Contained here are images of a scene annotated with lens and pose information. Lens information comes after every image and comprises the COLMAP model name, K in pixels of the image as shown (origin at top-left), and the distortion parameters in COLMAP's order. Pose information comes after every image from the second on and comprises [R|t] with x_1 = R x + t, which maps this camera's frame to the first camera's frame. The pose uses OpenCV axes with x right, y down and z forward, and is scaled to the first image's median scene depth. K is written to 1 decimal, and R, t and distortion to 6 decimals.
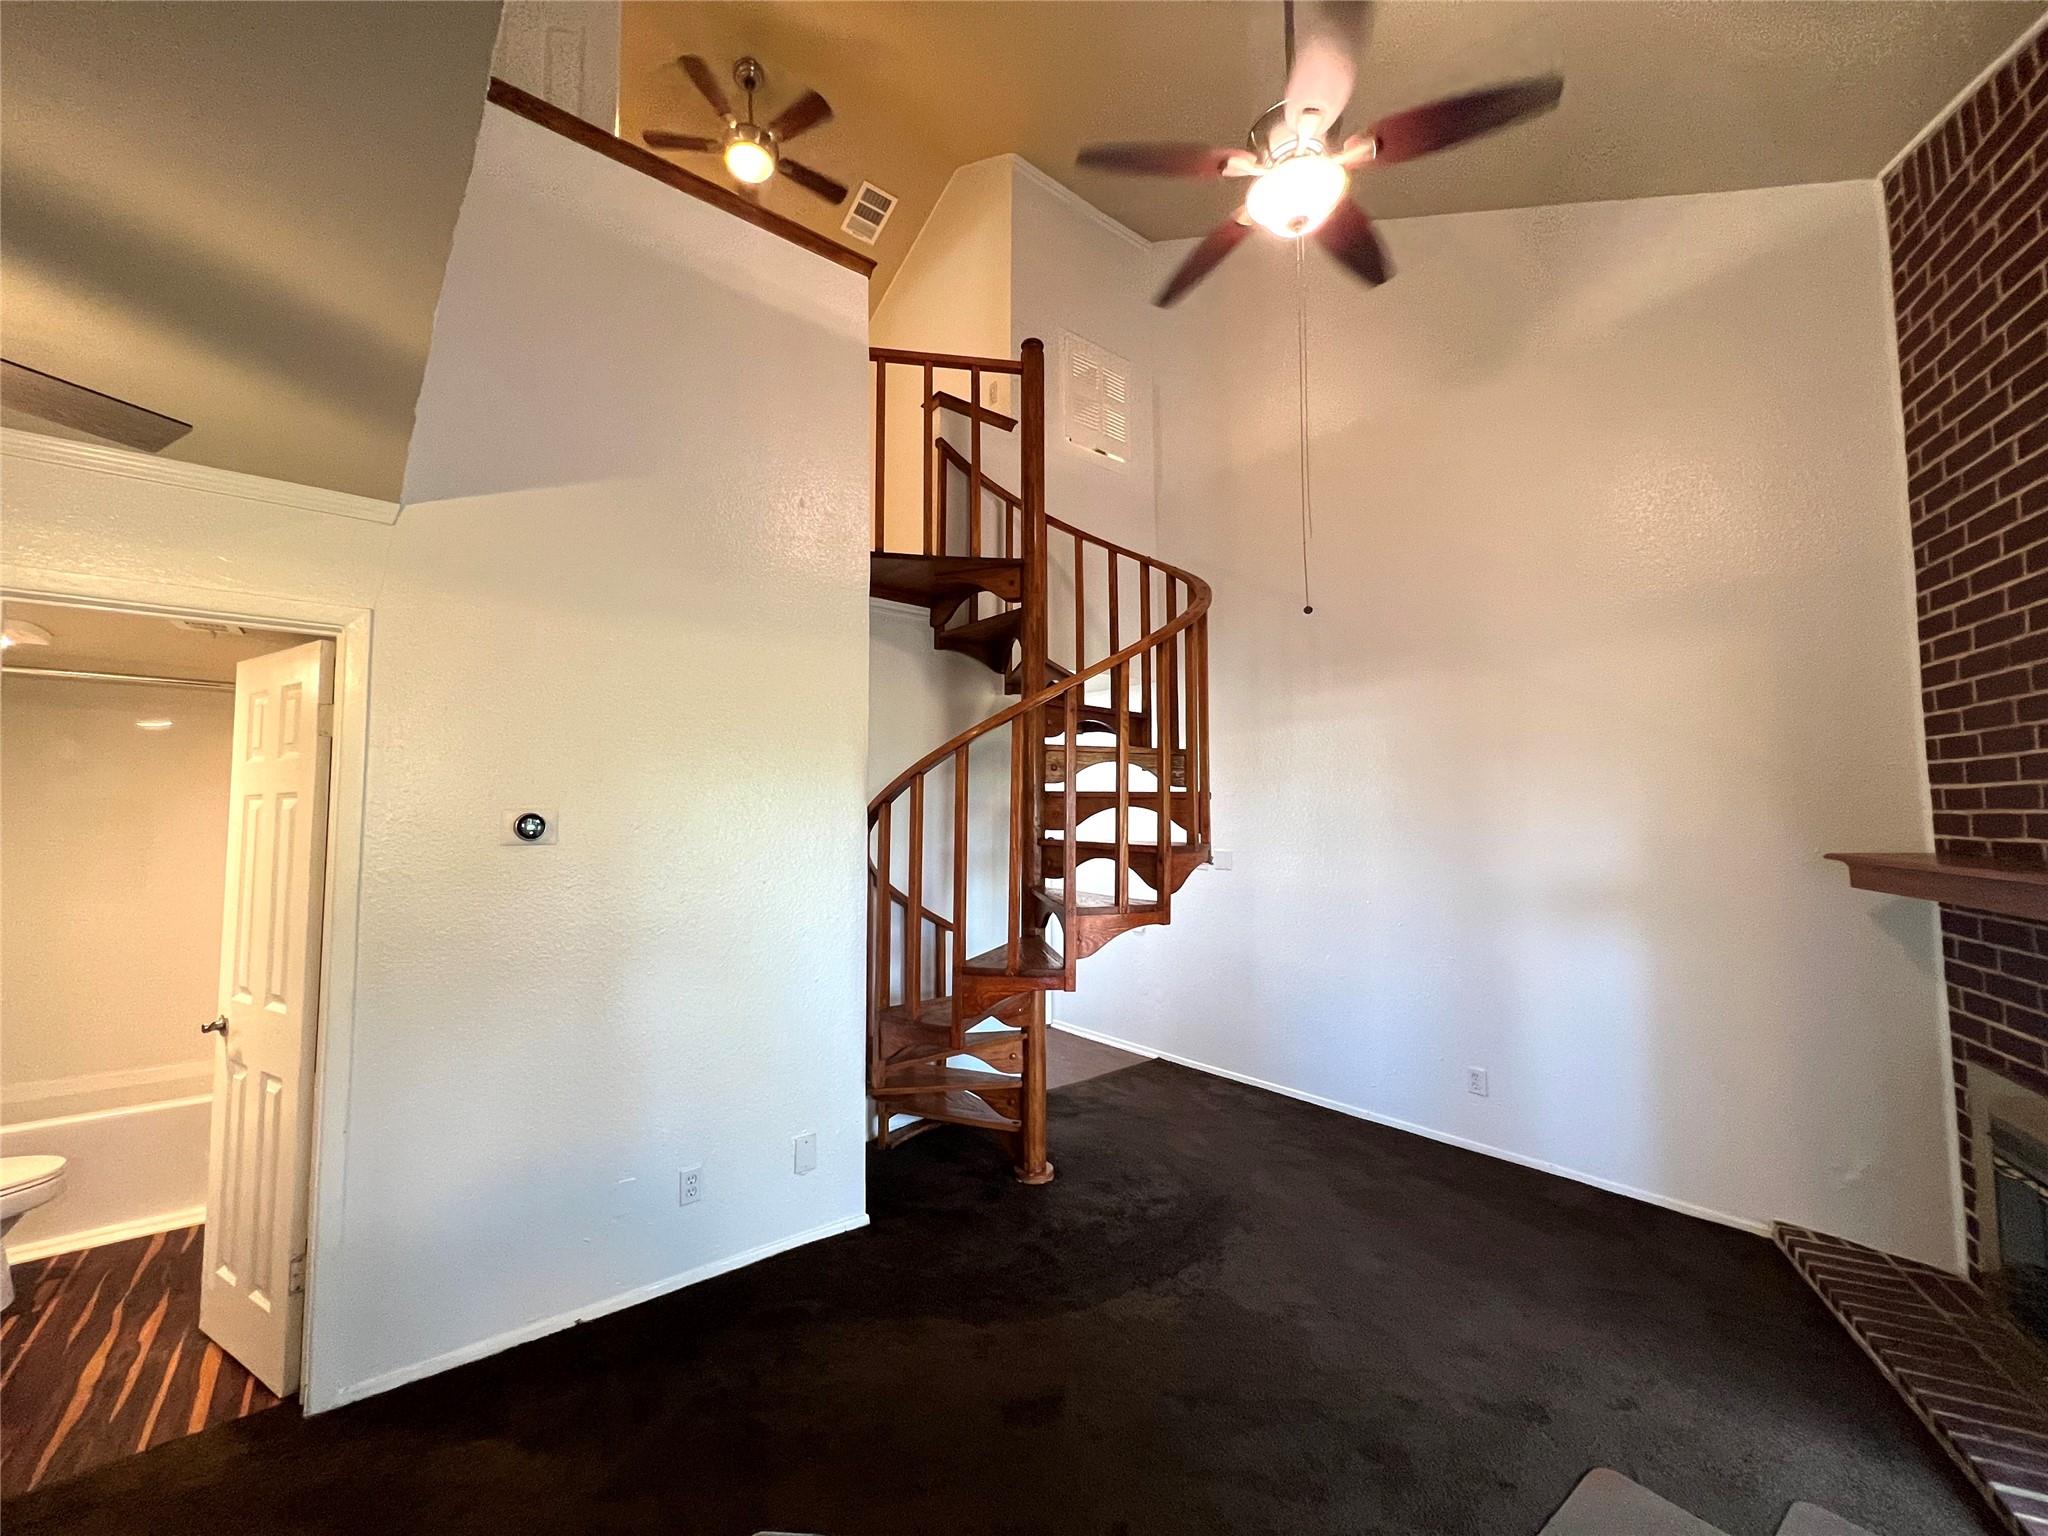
lens RADIAL K [[823.5, 0, 1022.6], [0, 823.5, 765.2], [0, 0, 1]] dist [-0.003789, 0.001352]
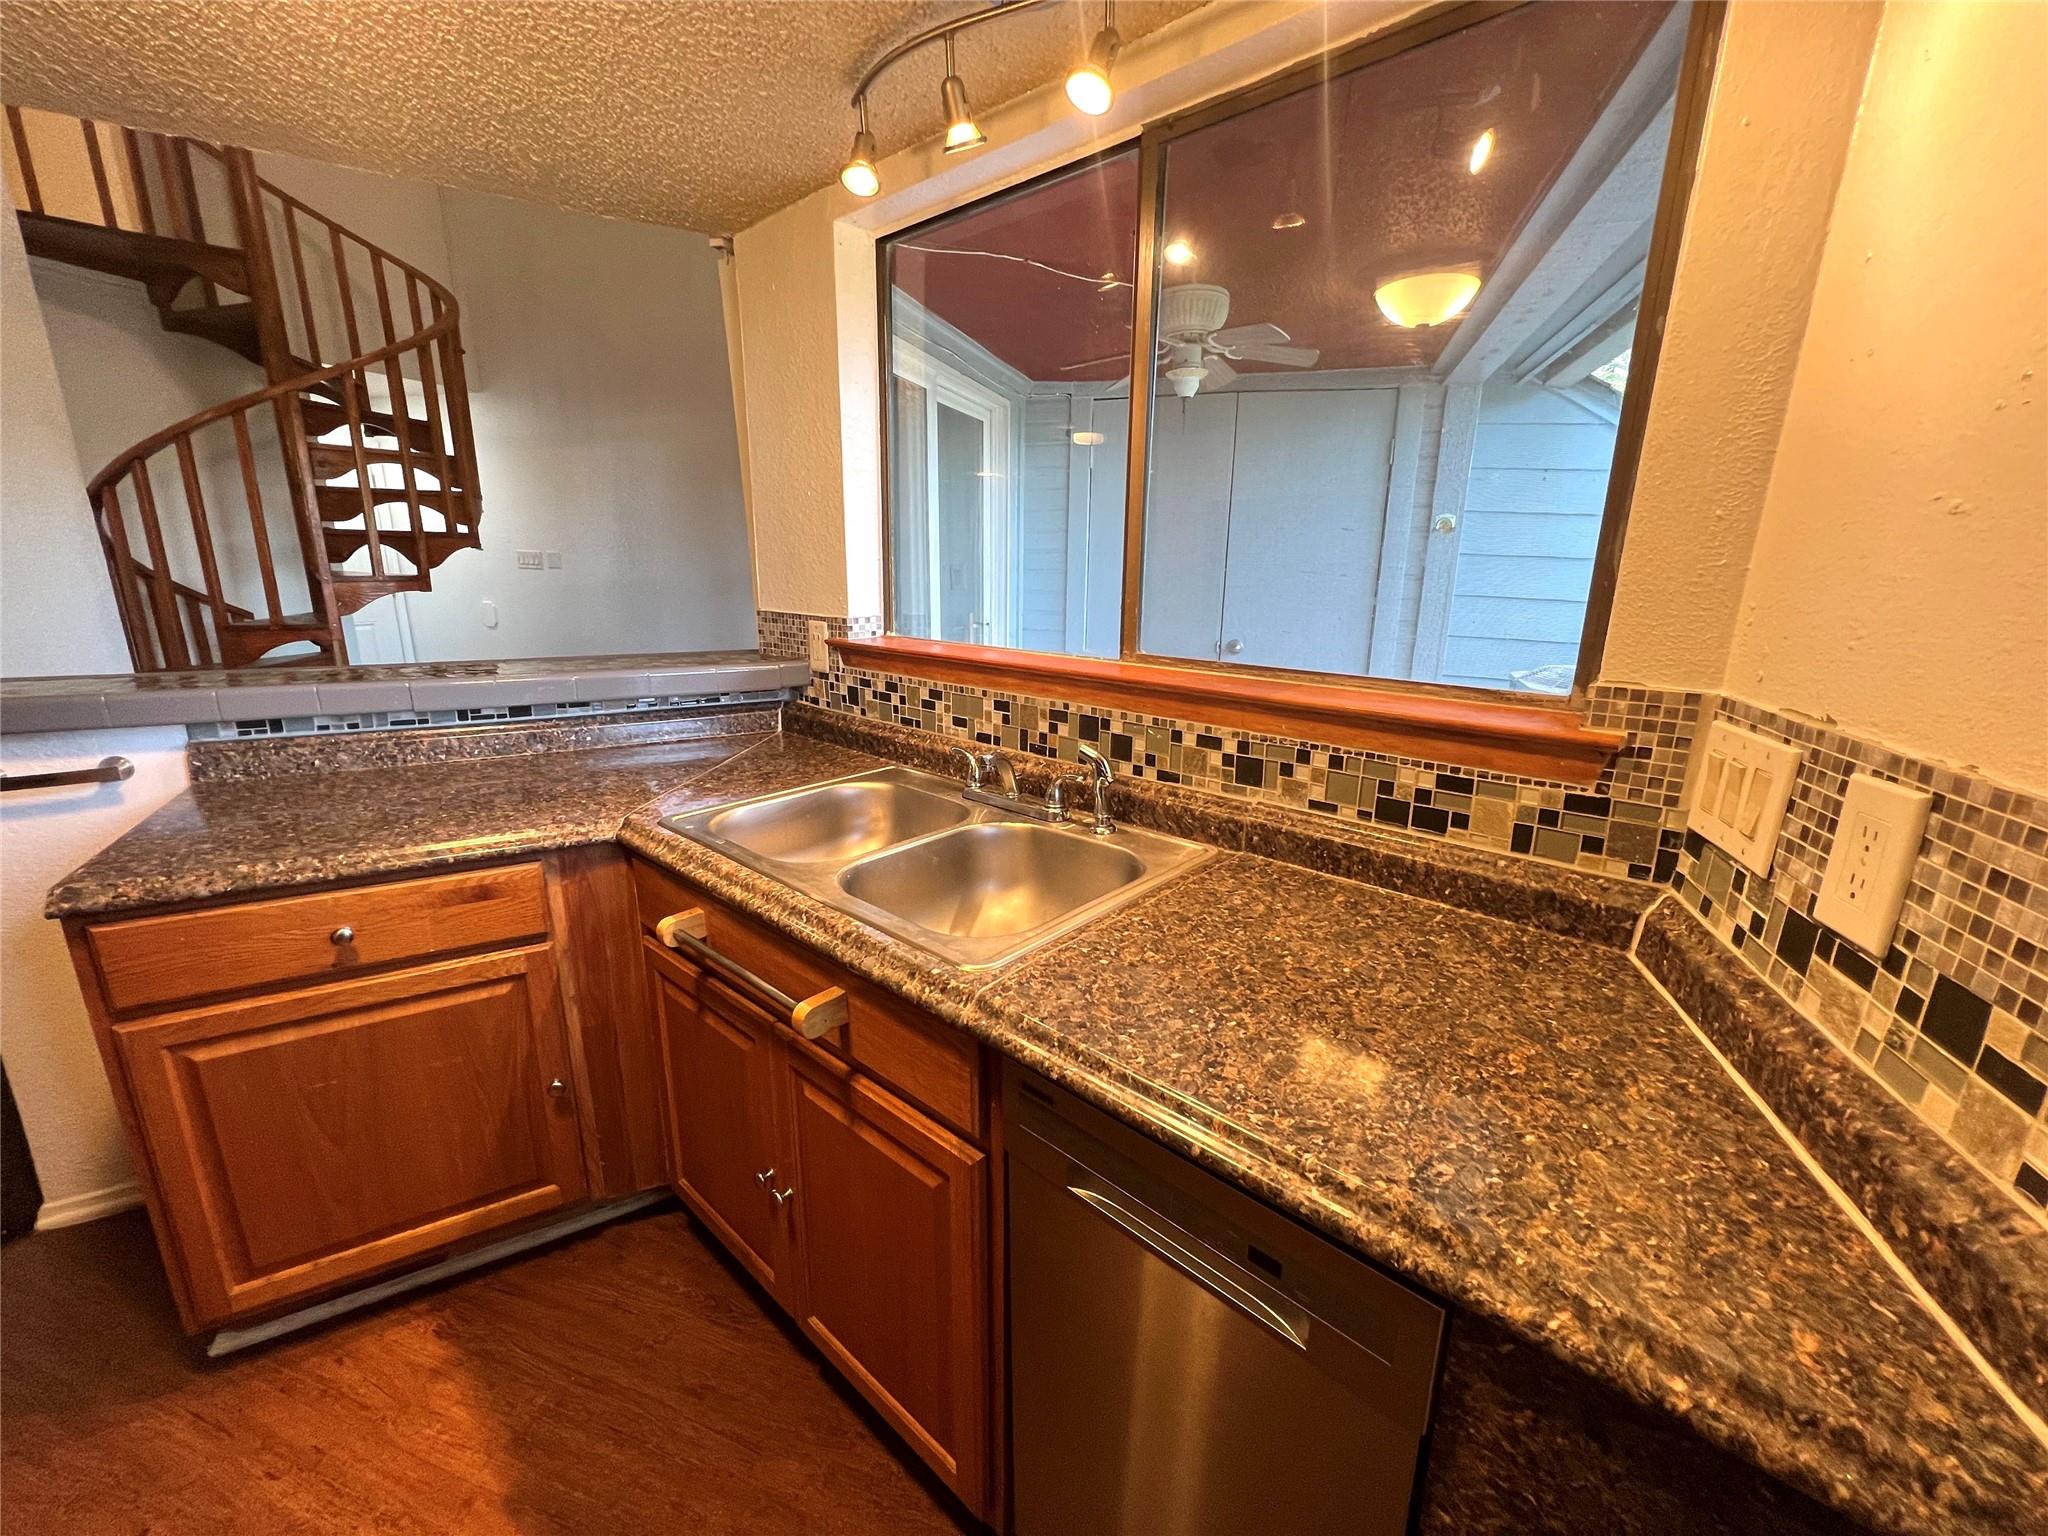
lens RADIAL K [[823.5, 0, 1022.4], [0, 823.5, 763.2], [0, 0, 1]] dist [-0.003789, 0.001352]
pose [[0.840872, -0.123877, 0.526867, 0.240417], [-0.043890, 0.954642, 0.294503, 0.023674], [-0.539451, -0.270763, 0.797295, -0.643578]]
